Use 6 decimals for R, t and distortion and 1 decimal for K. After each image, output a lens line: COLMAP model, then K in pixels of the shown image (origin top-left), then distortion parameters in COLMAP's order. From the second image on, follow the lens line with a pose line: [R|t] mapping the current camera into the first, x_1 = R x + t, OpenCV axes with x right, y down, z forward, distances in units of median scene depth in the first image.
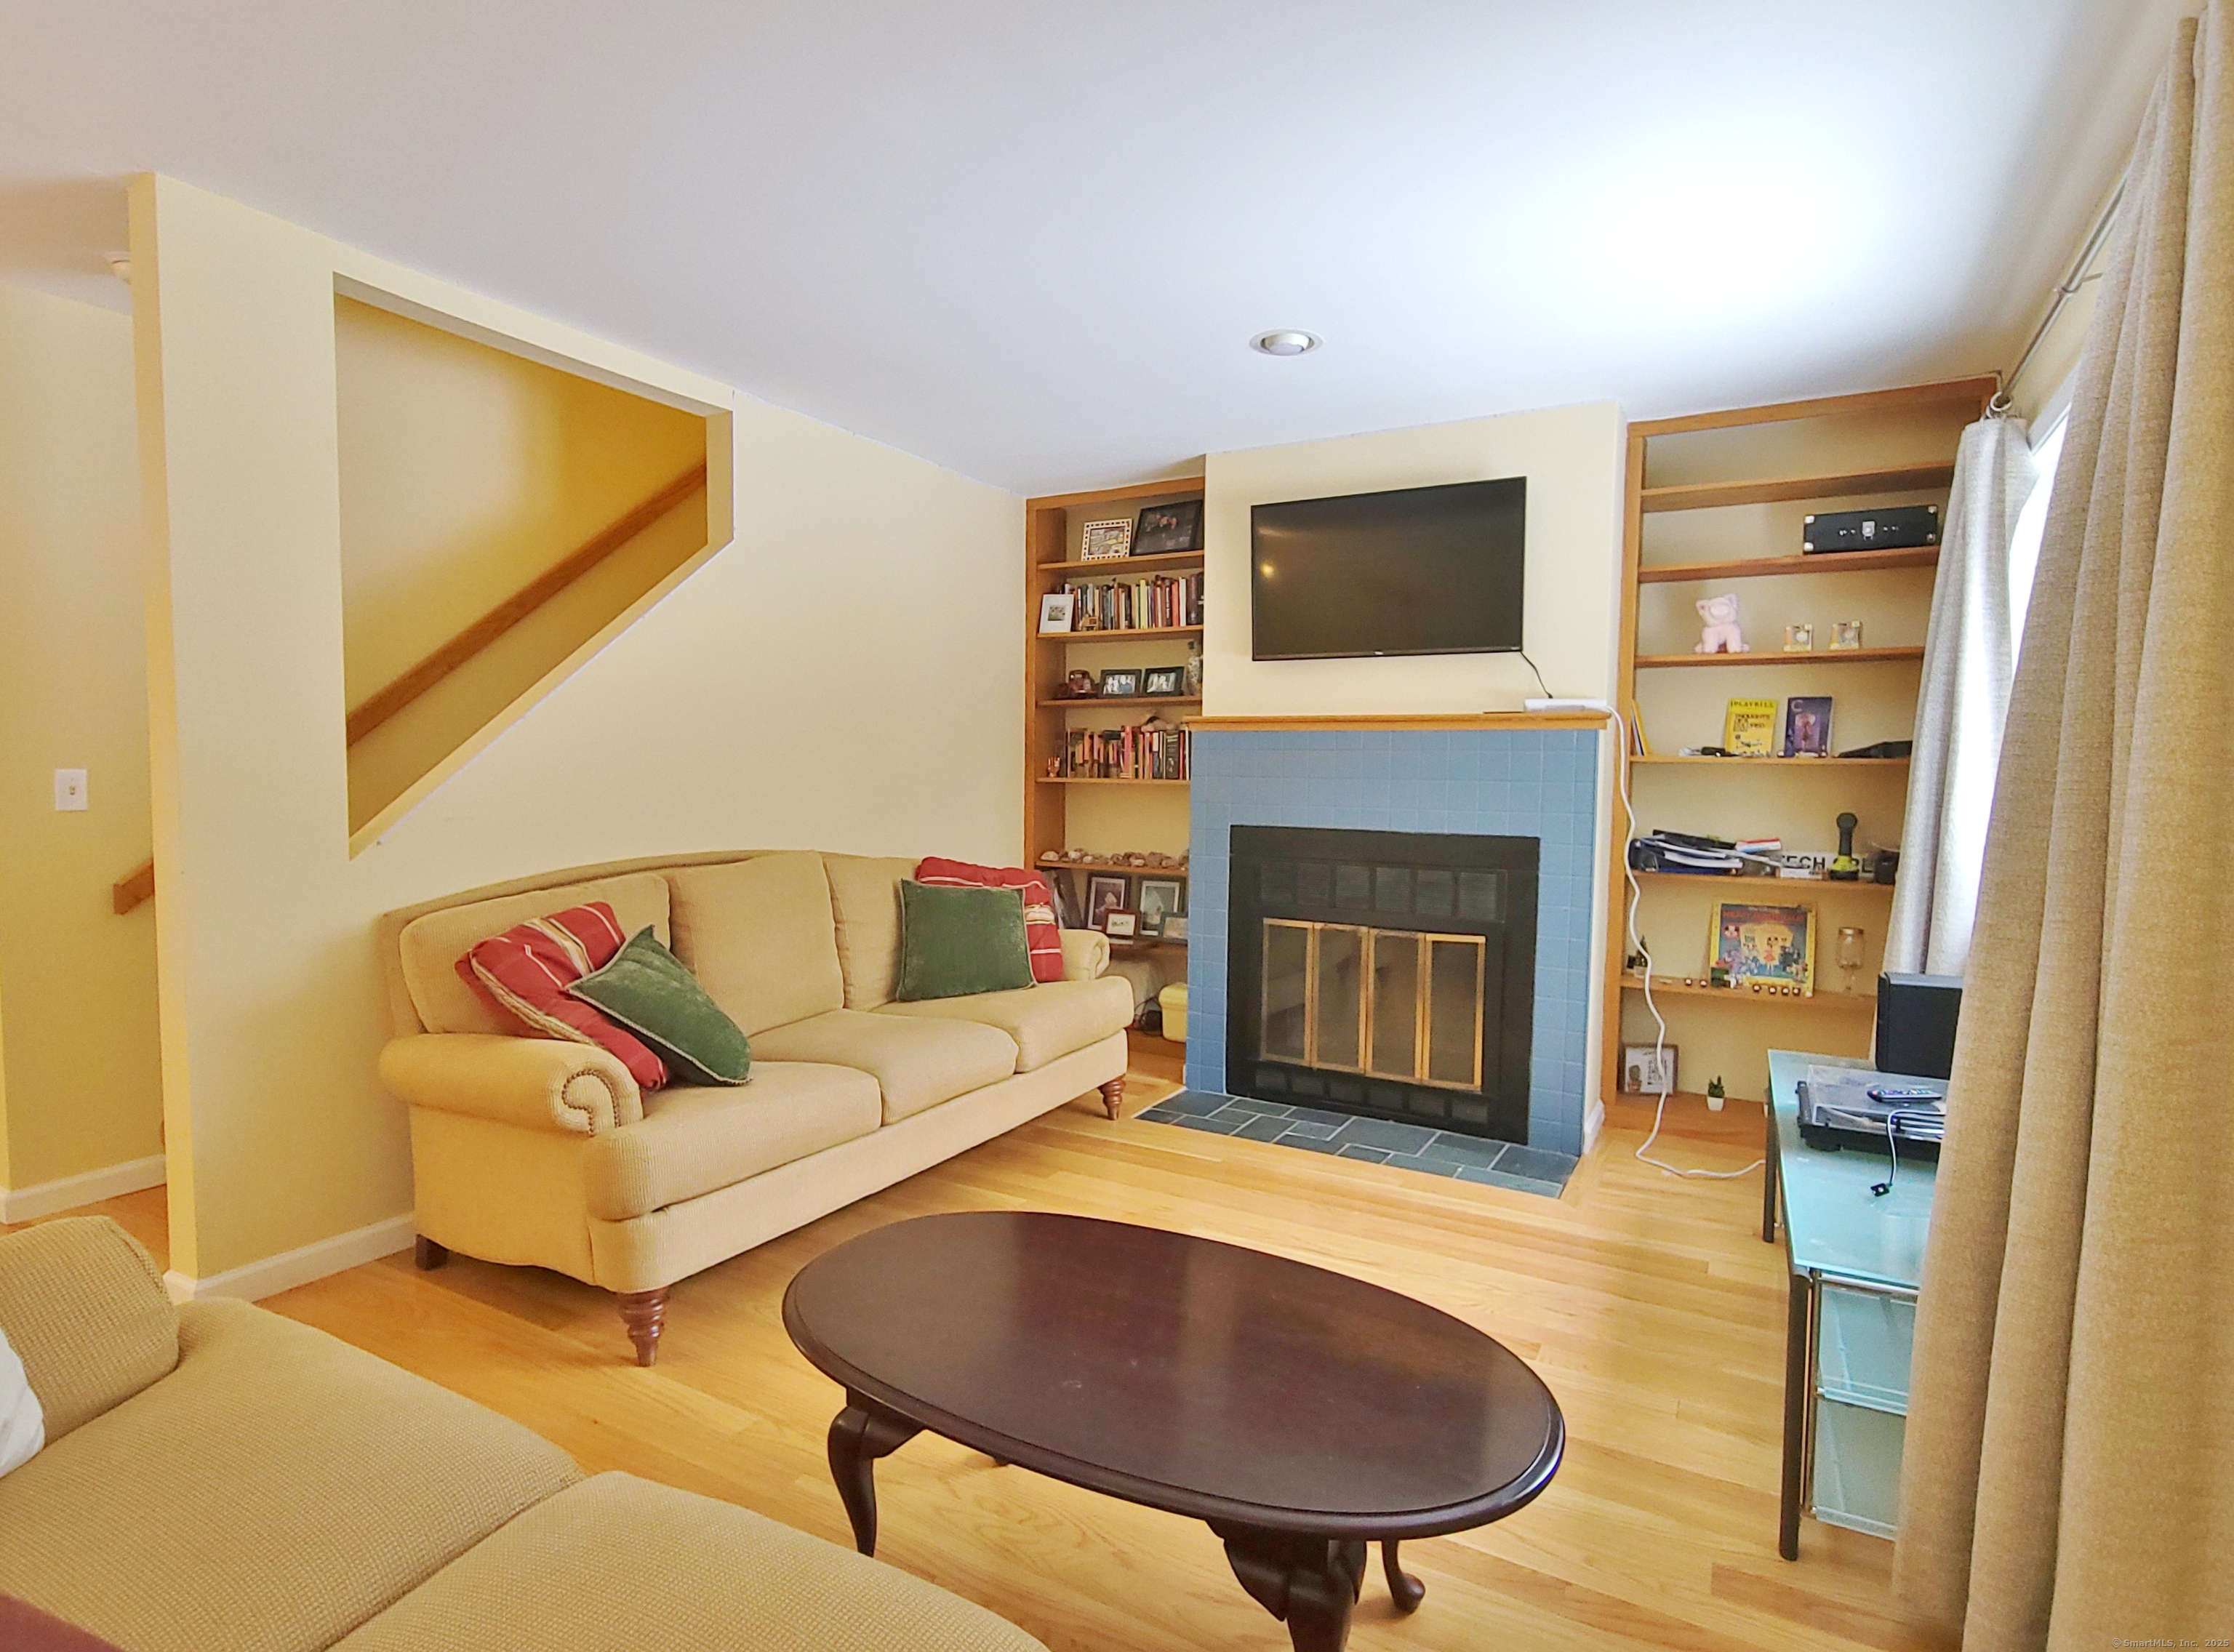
lens RADIAL K [[1158.7, 0, 1111.1], [0, 1158.7, 830.3], [0, 0, 1]] dist [0.010612, -0.000599]
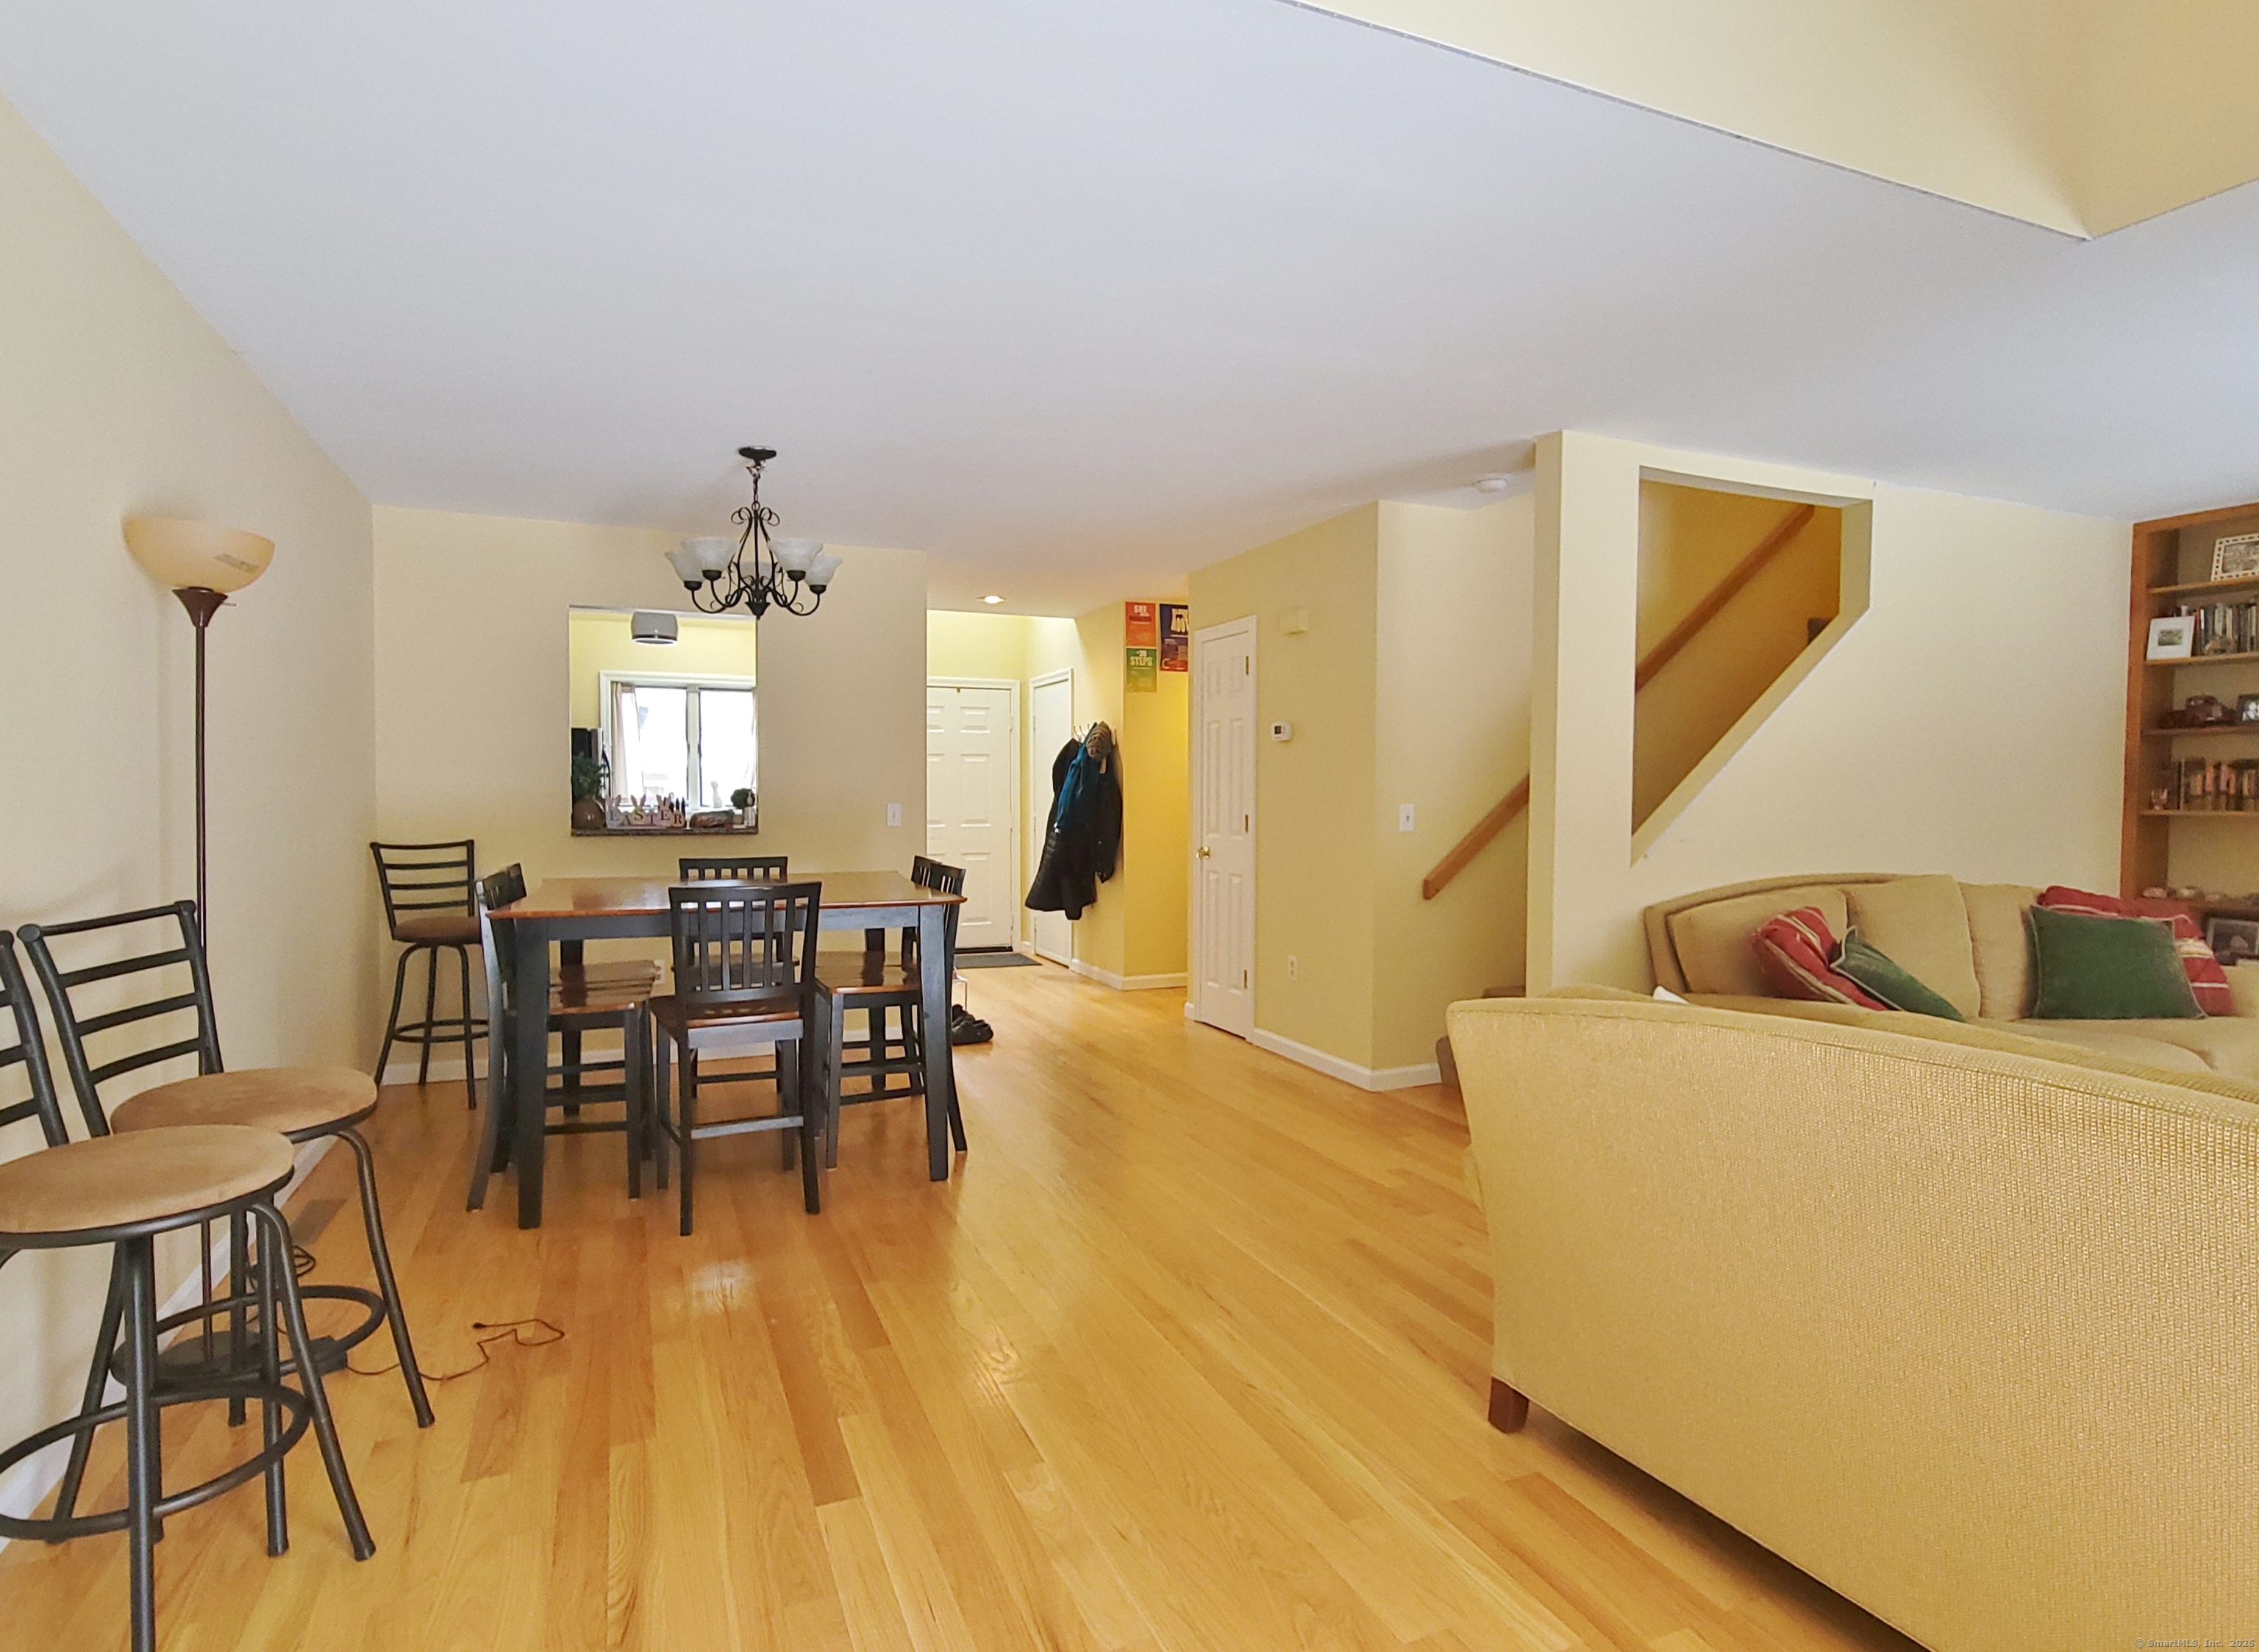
lens RADIAL K [[1177.0, 0, 1129.3], [0, 1177.0, 835.3], [0, 0, 1]] dist [0.002465, 0.000476]
pose [[0.798241, 0.013970, -0.602176, -0.169994], [-0.027959, 0.999513, -0.013874, 0.014370], [0.601689, 0.027911, 0.798243, -0.333260]]
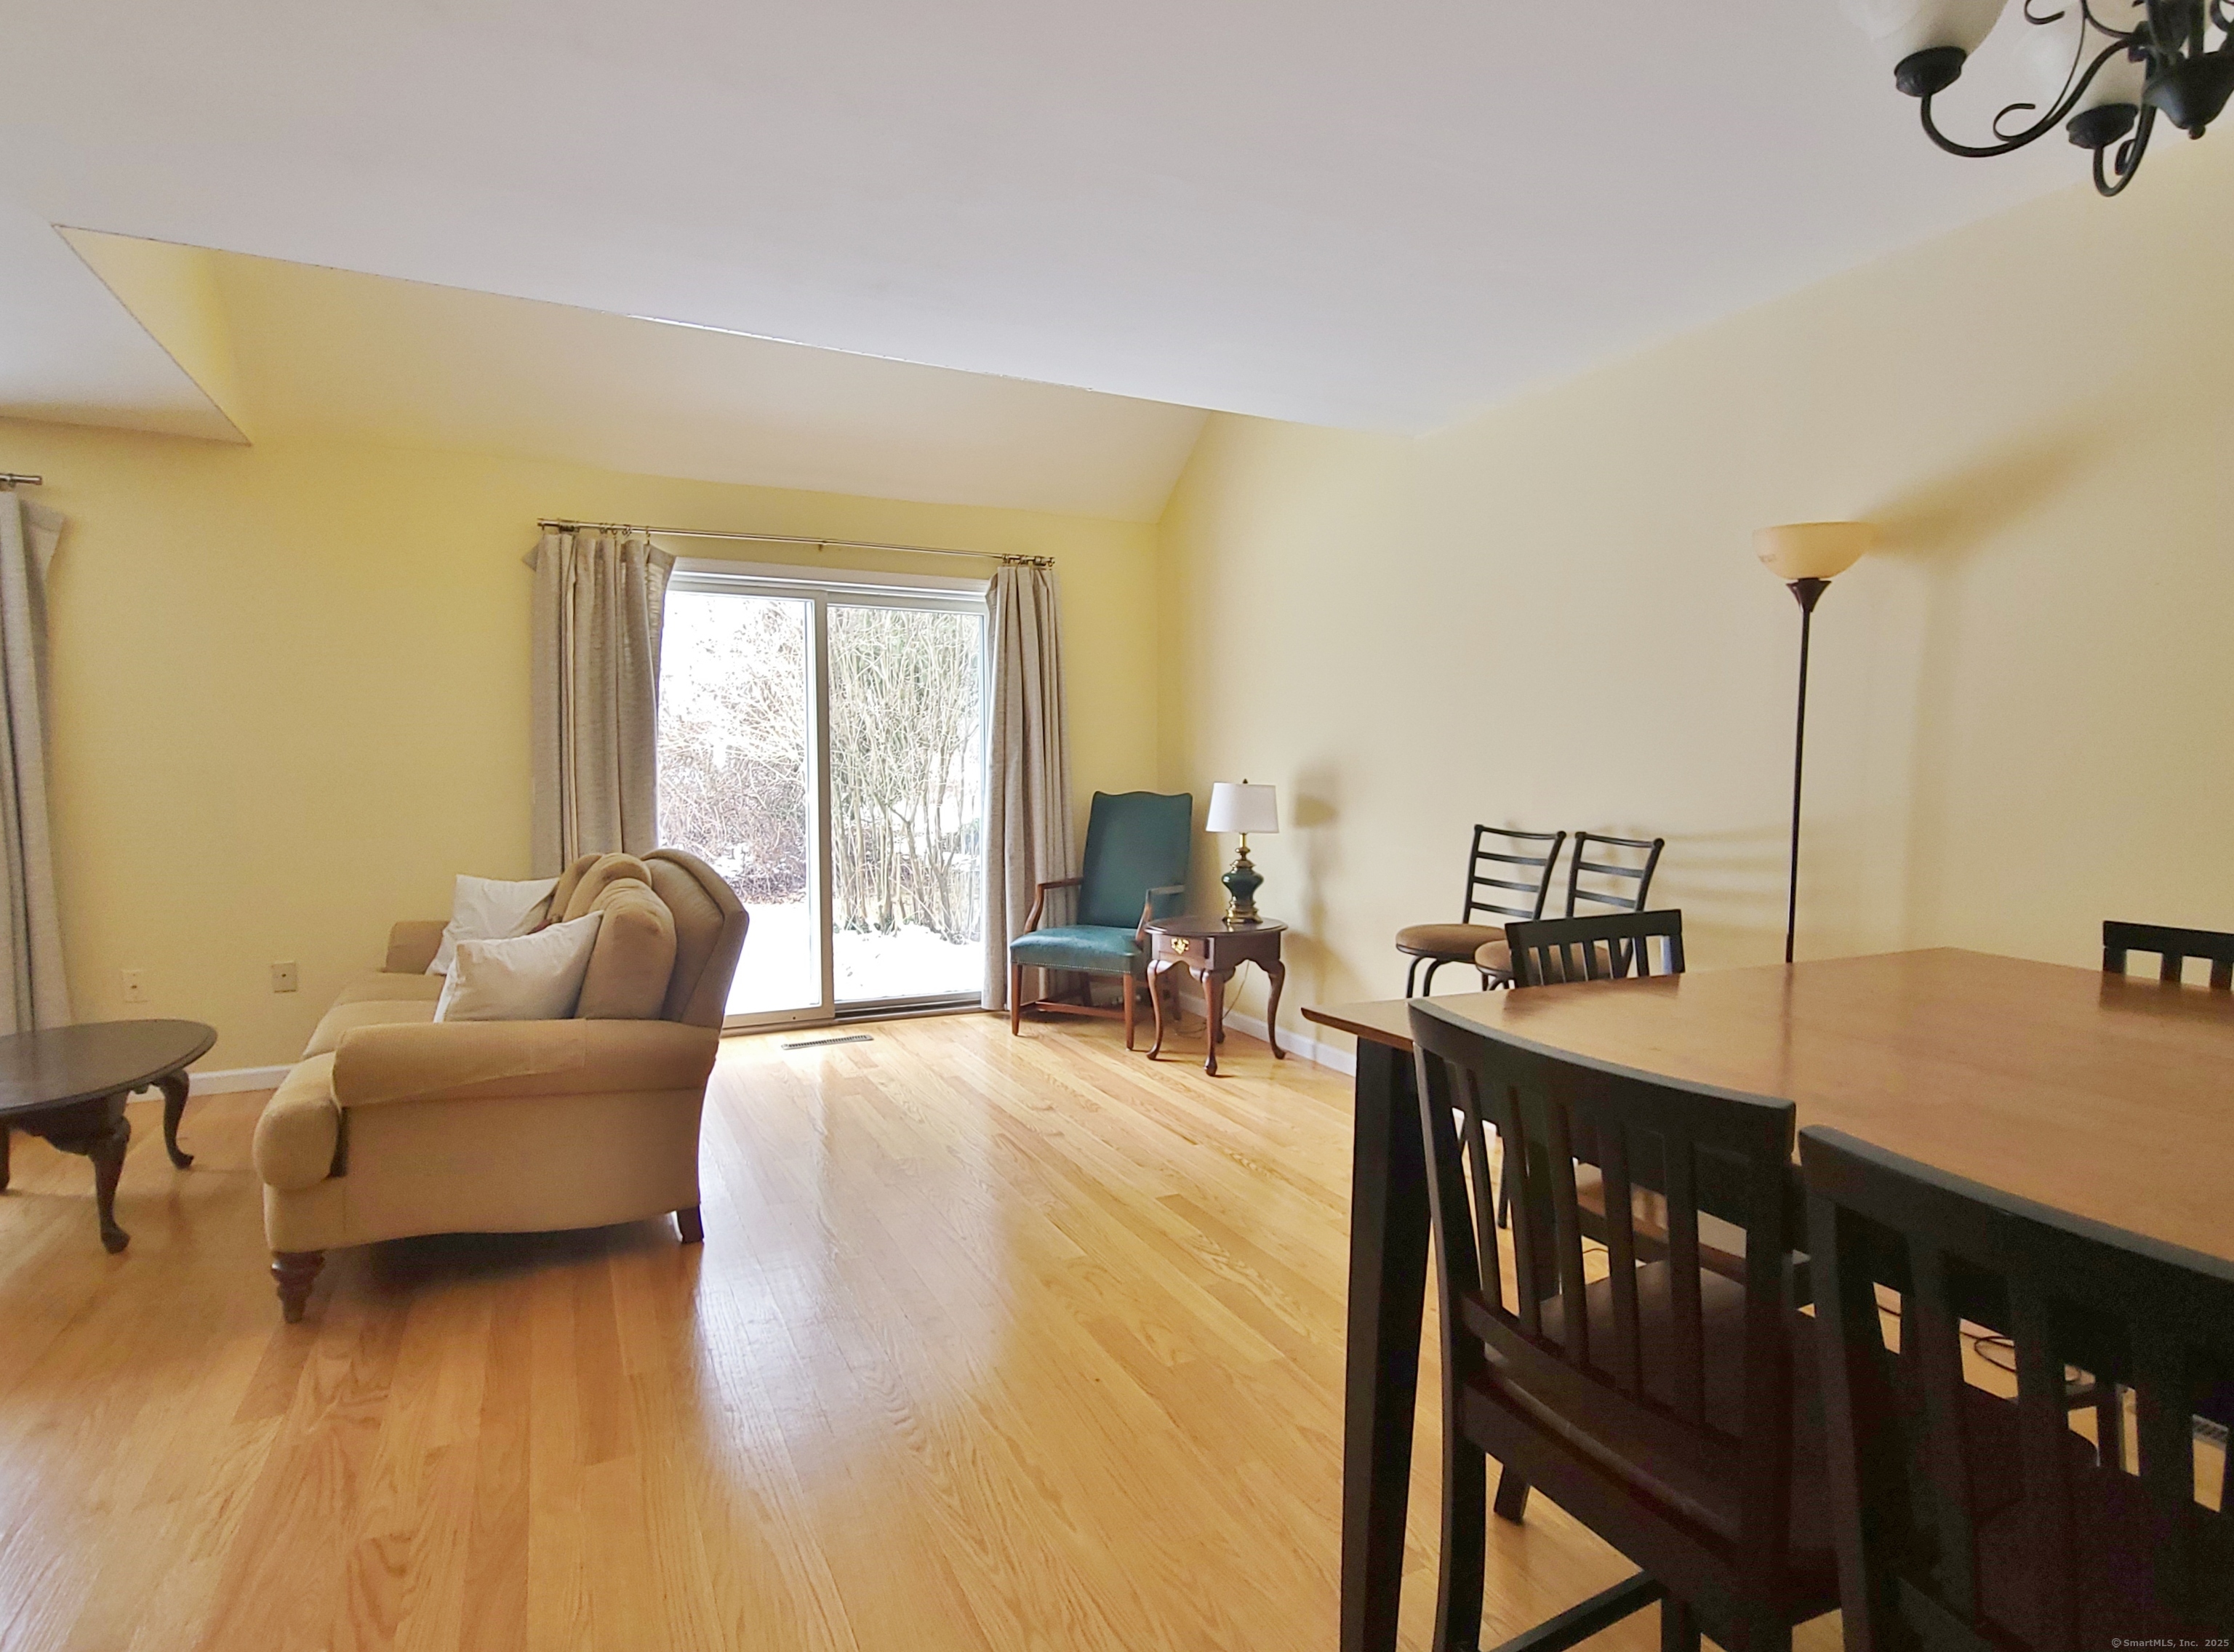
lens RADIAL K [[1158.7, 0, 1111.1], [0, 1158.7, 830.3], [0, 0, 1]] dist [0.010612, -0.000599]
pose [[-0.823417, -0.042869, 0.565815, -0.915499], [0.023705, 0.993673, 0.109783, -0.039526], [-0.566941, 0.103810, -0.817191, 0.581404]]
